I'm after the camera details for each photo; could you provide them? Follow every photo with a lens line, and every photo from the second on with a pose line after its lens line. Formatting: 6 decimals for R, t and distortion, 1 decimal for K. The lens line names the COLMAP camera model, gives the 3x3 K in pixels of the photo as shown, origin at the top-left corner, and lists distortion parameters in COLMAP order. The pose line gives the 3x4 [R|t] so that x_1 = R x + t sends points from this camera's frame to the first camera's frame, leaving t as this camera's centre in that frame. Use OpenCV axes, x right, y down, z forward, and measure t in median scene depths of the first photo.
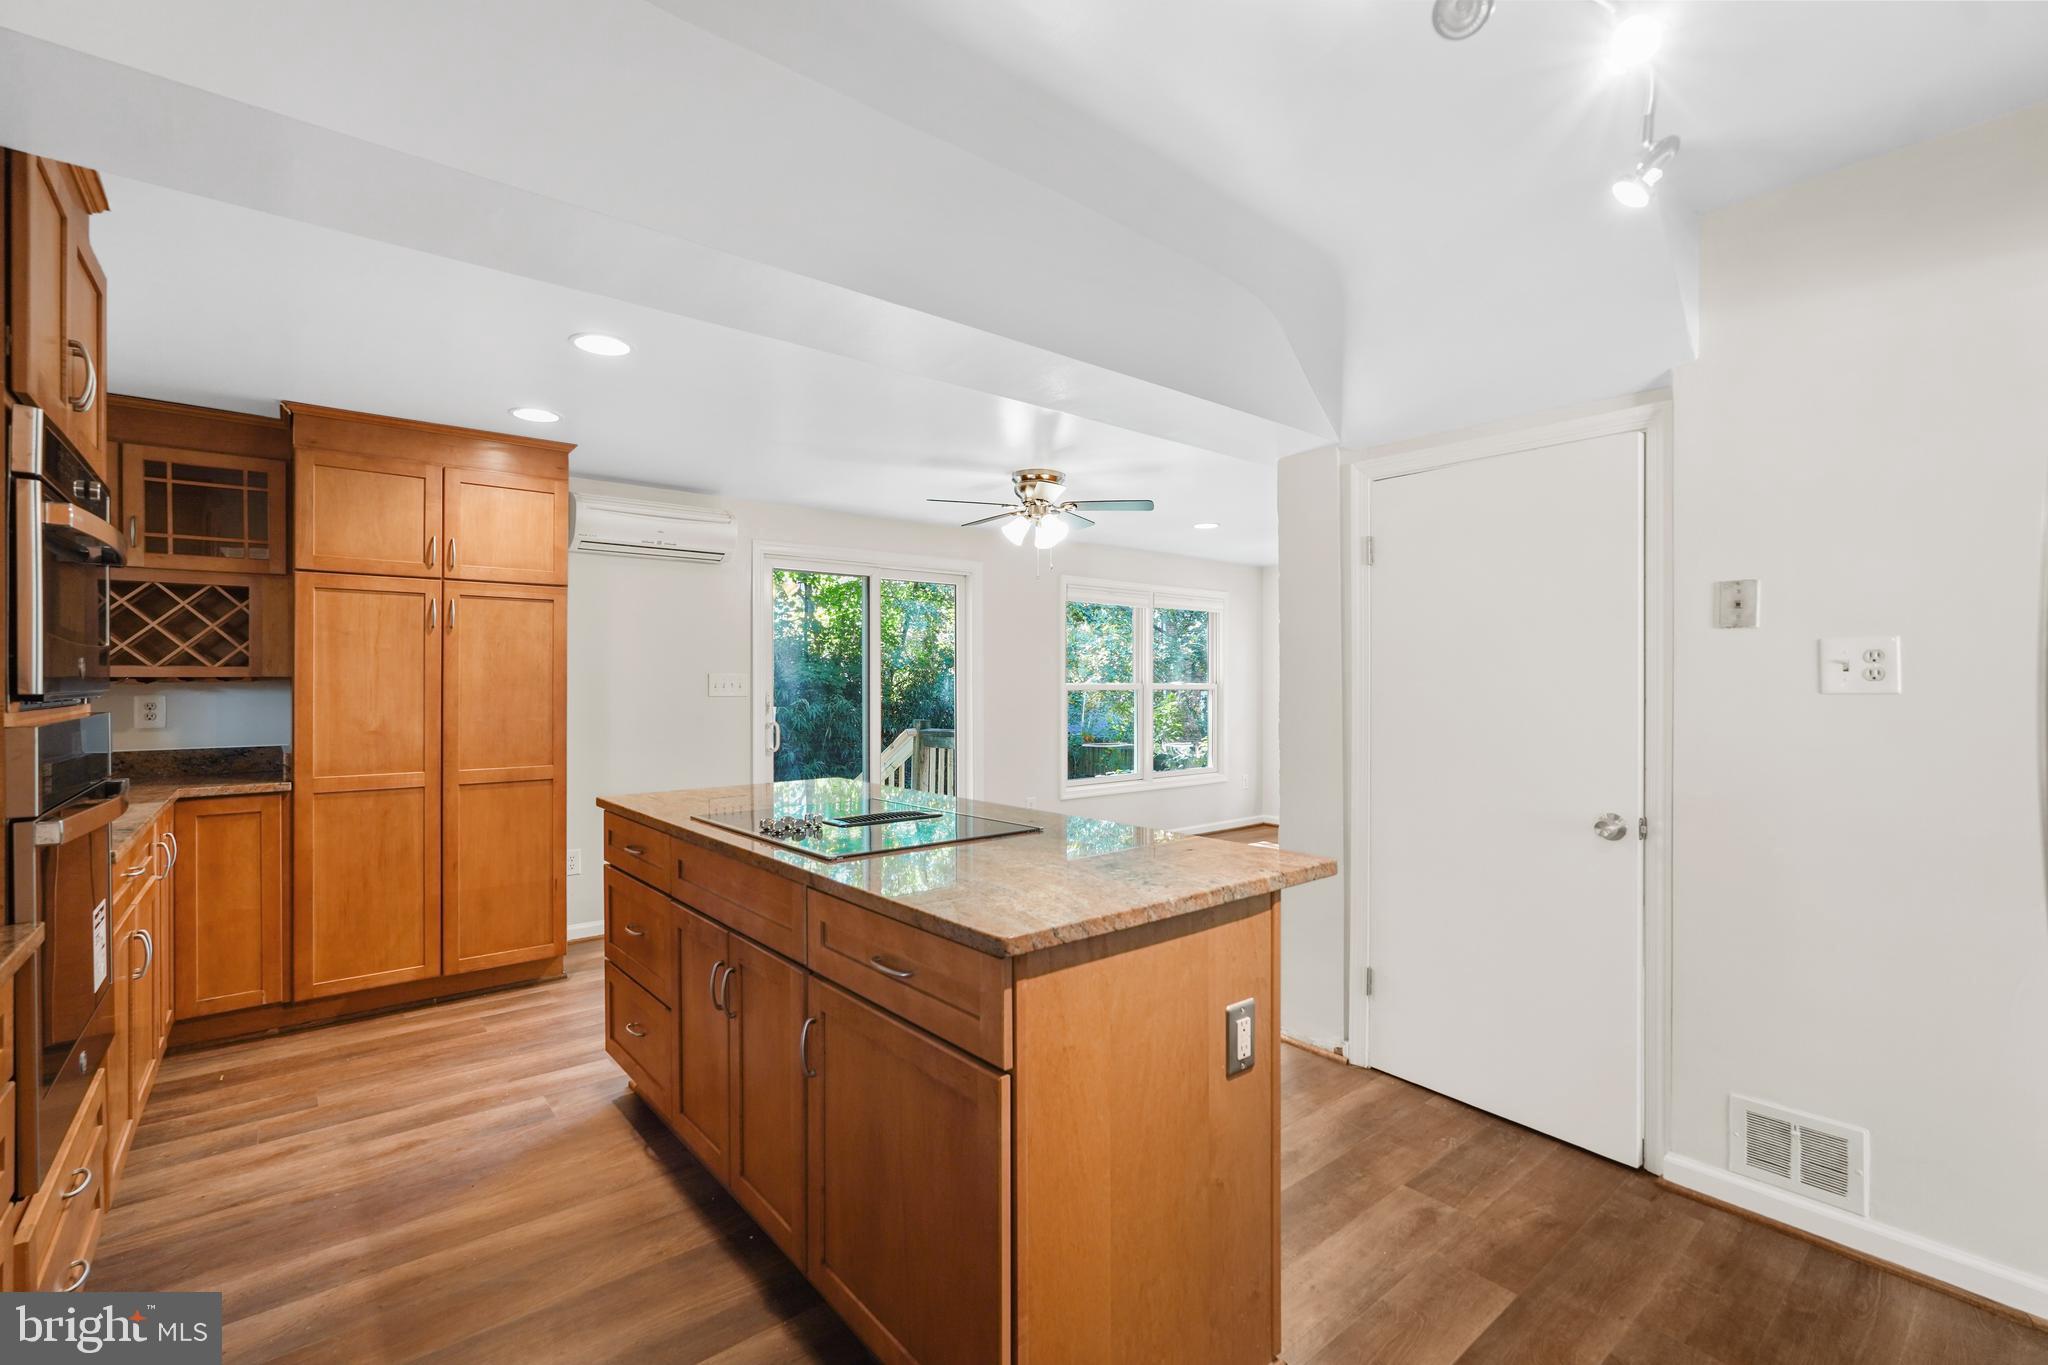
lens RADIAL K [[910.5, 0, 1028.0], [0, 910.5, 682.3], [0, 0, 1]] dist [-0.013839, 0.006985]
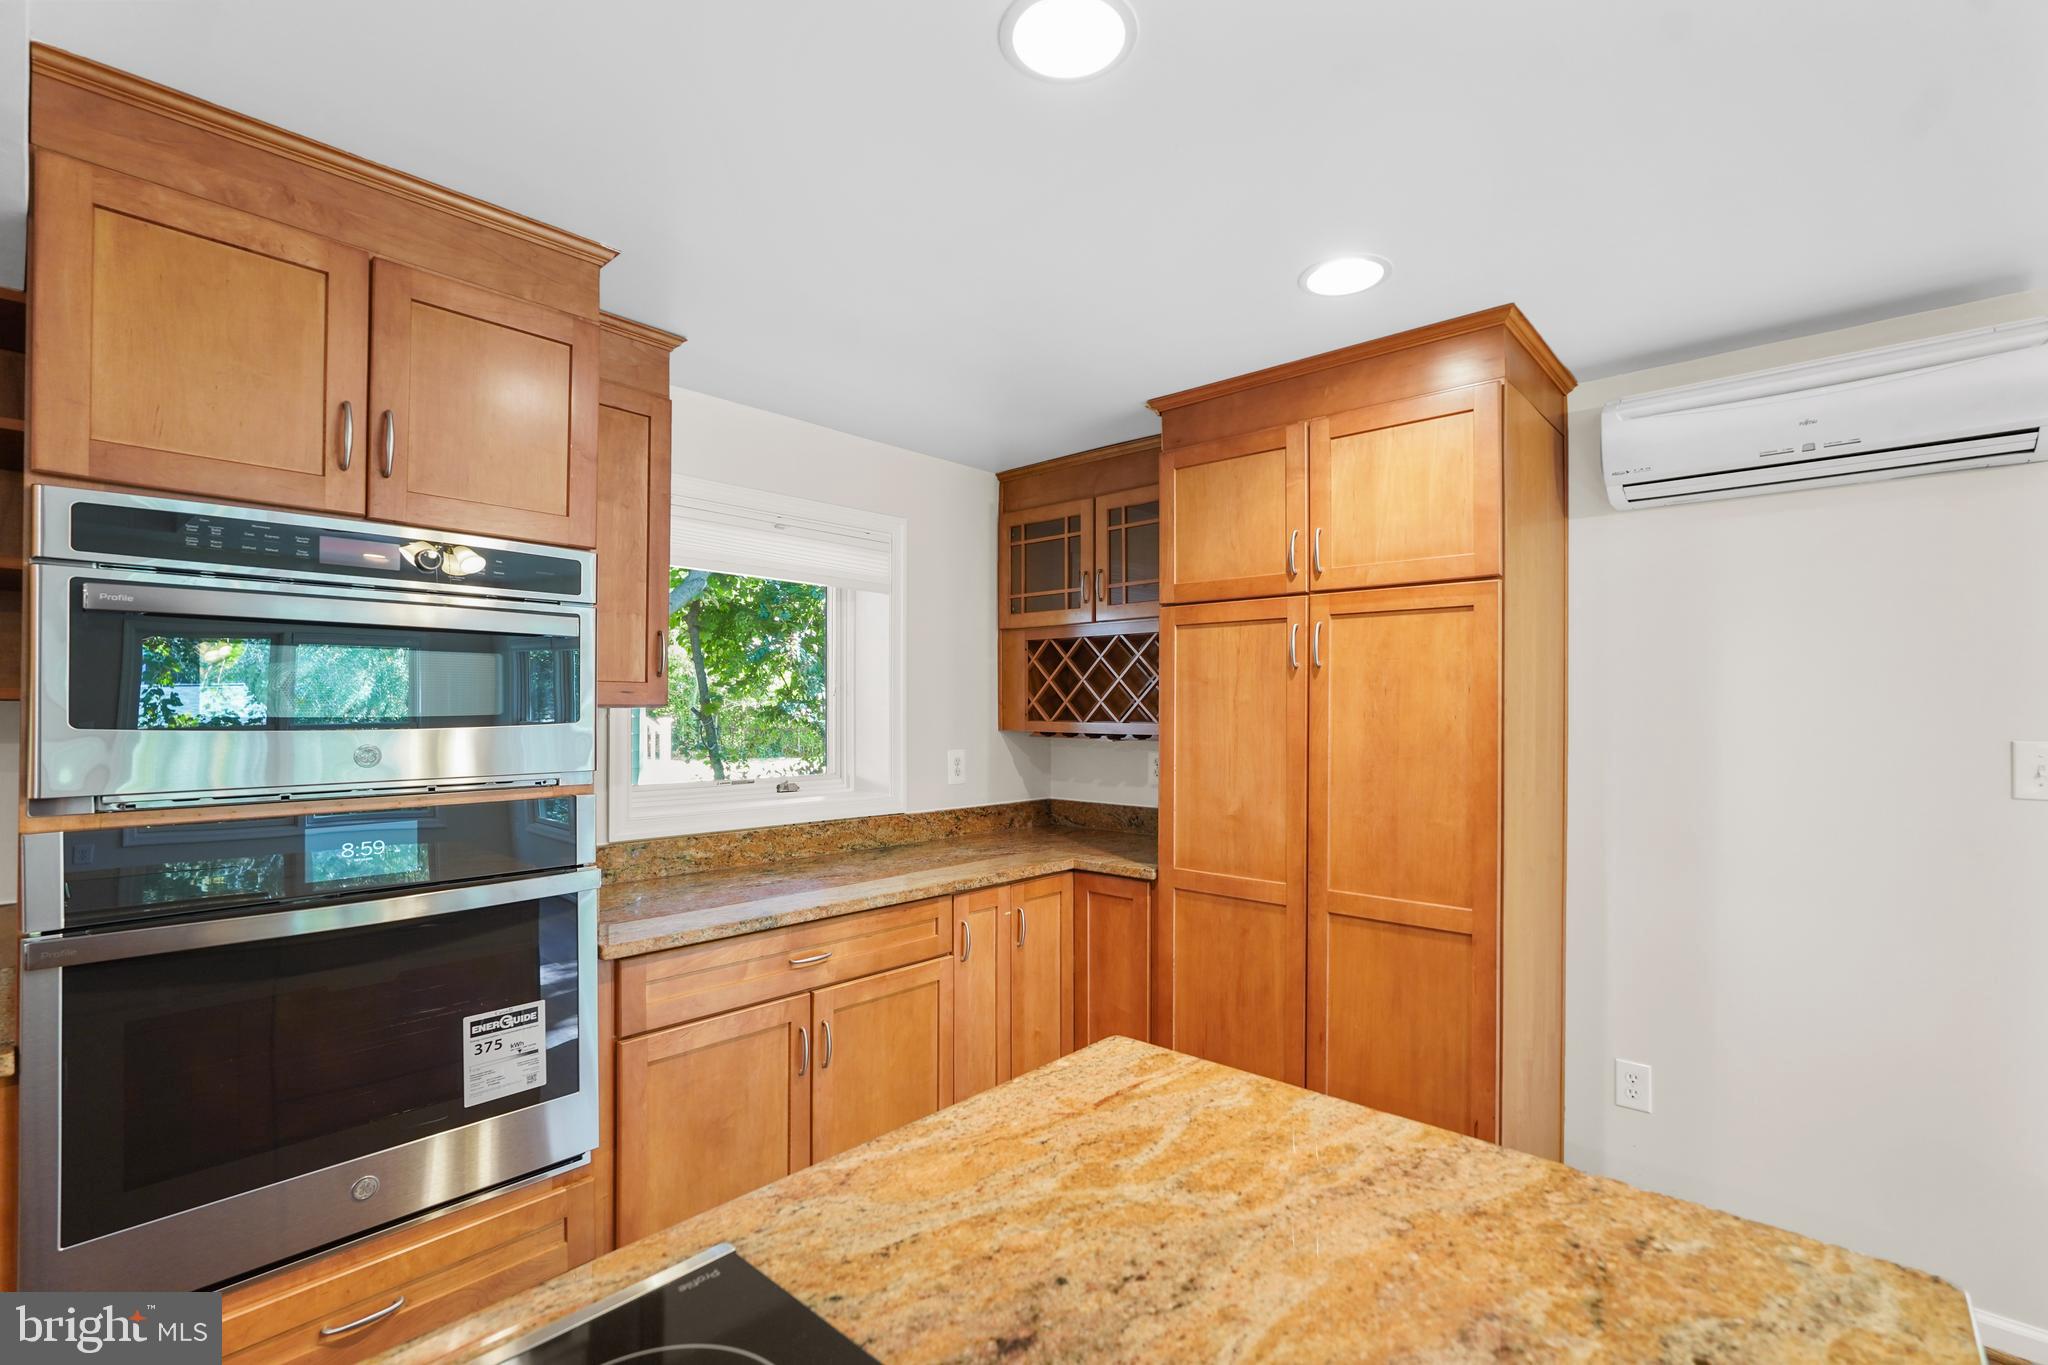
lens RADIAL K [[910.5, 0, 1015.3], [0, 910.5, 700.8], [0, 0, 1]] dist [-0.013839, 0.006985]
pose [[0.134147, -0.006390, -0.990941, -0.025113], [-0.004091, 0.999967, -0.007002, -0.032727], [0.990953, 0.004993, 0.134116, 0.747571]]
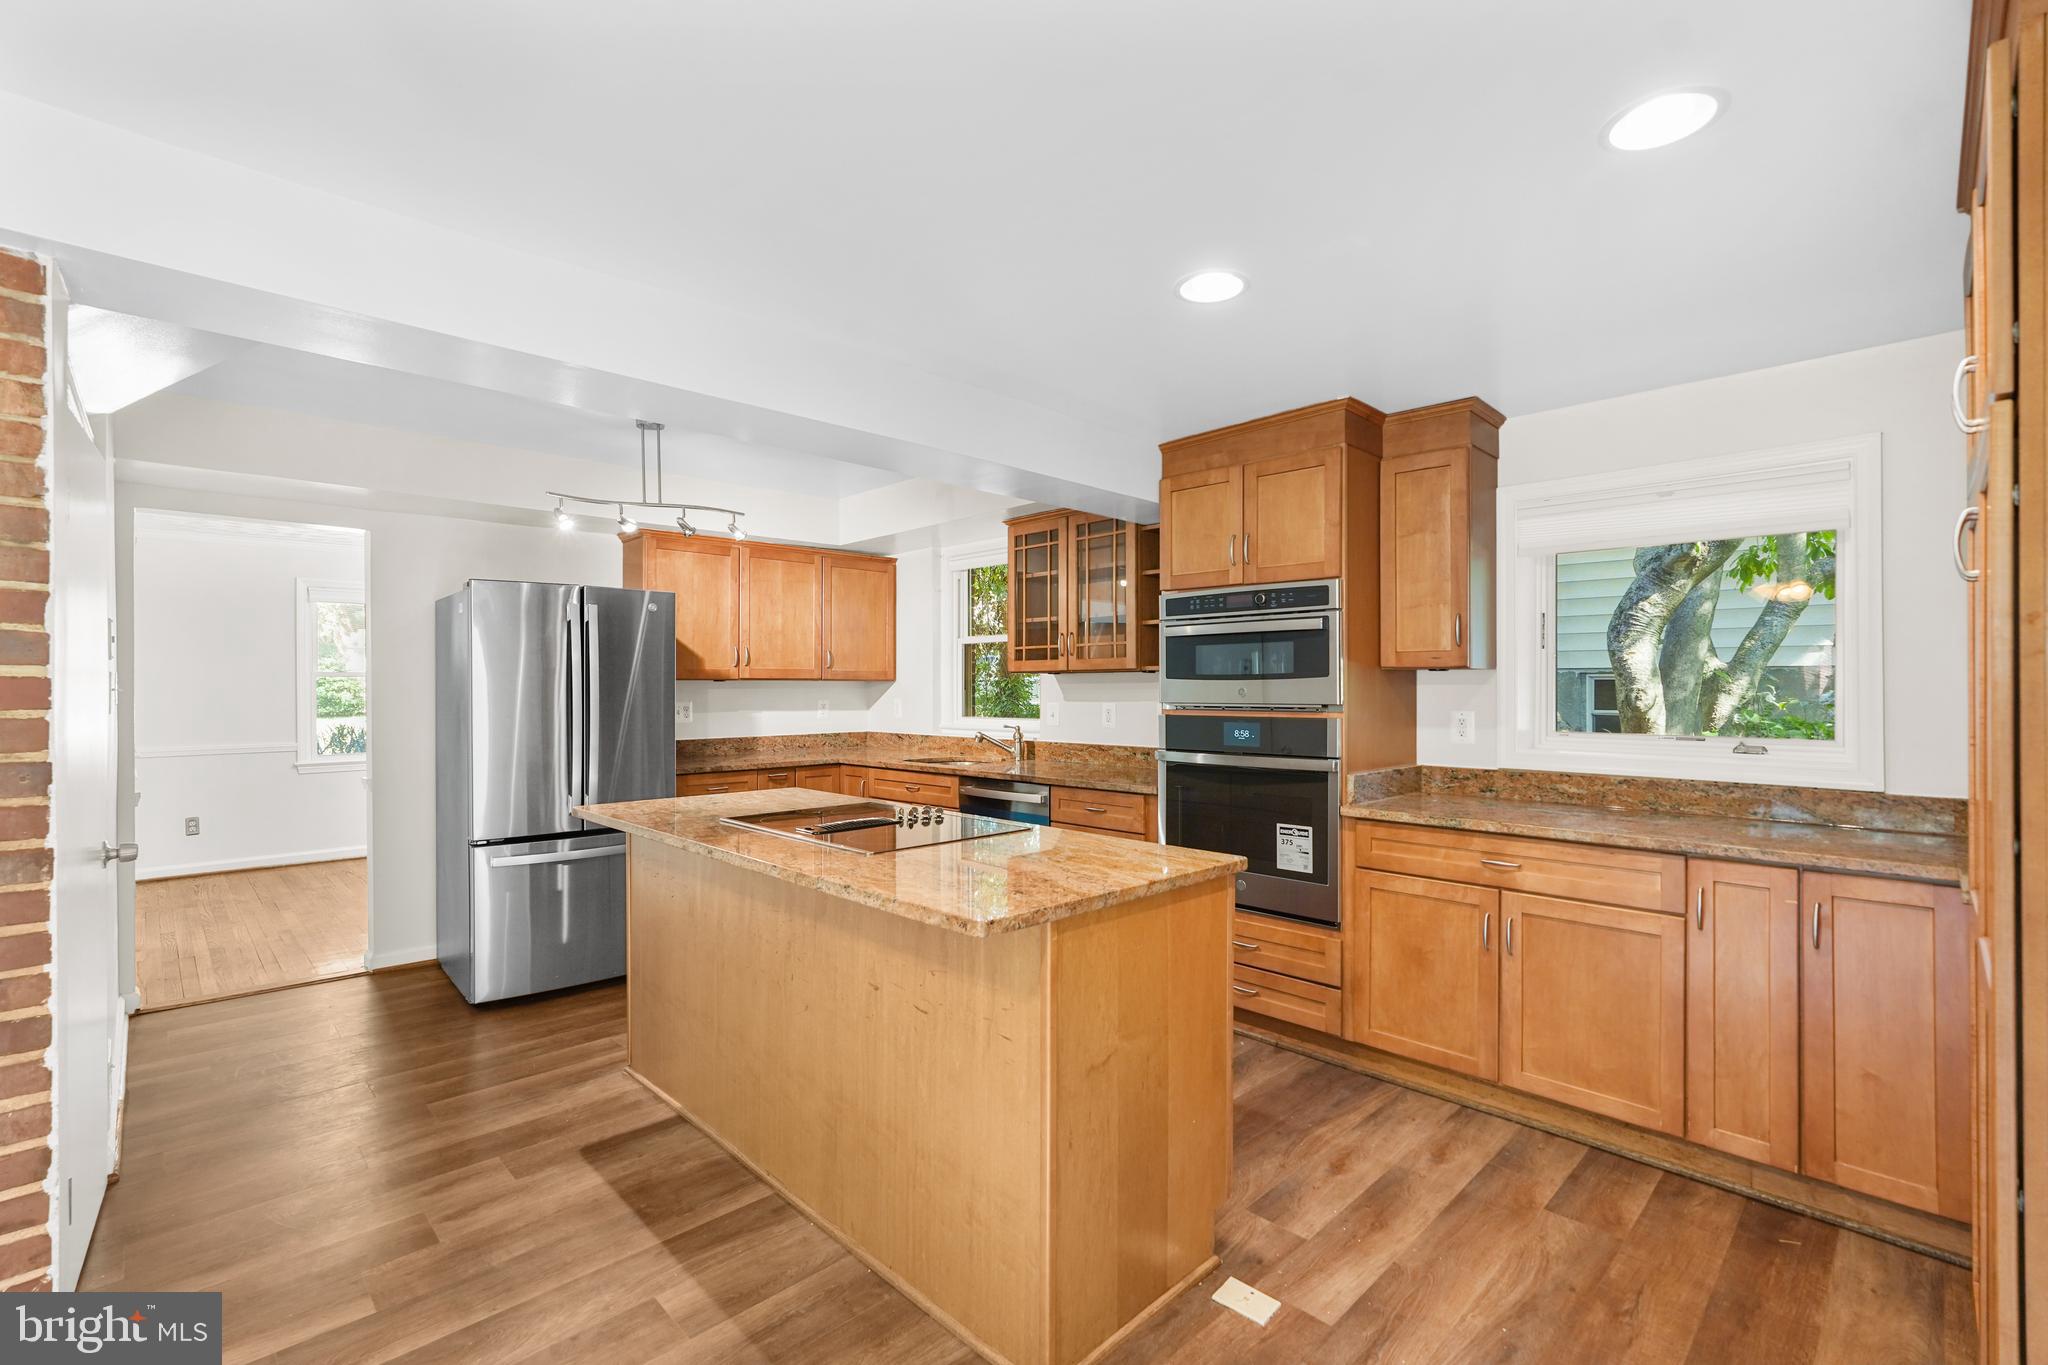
lens RADIAL K [[910.5, 0, 1030.8], [0, 910.5, 686.0], [0, 0, 1]] dist [-0.013839, 0.006985]
pose [[-0.996641, 0.003628, -0.081816, -0.198849], [0.003496, 0.999992, 0.001759, -0.016113], [0.081821, 0.001467, -0.996646, 1.465270]]
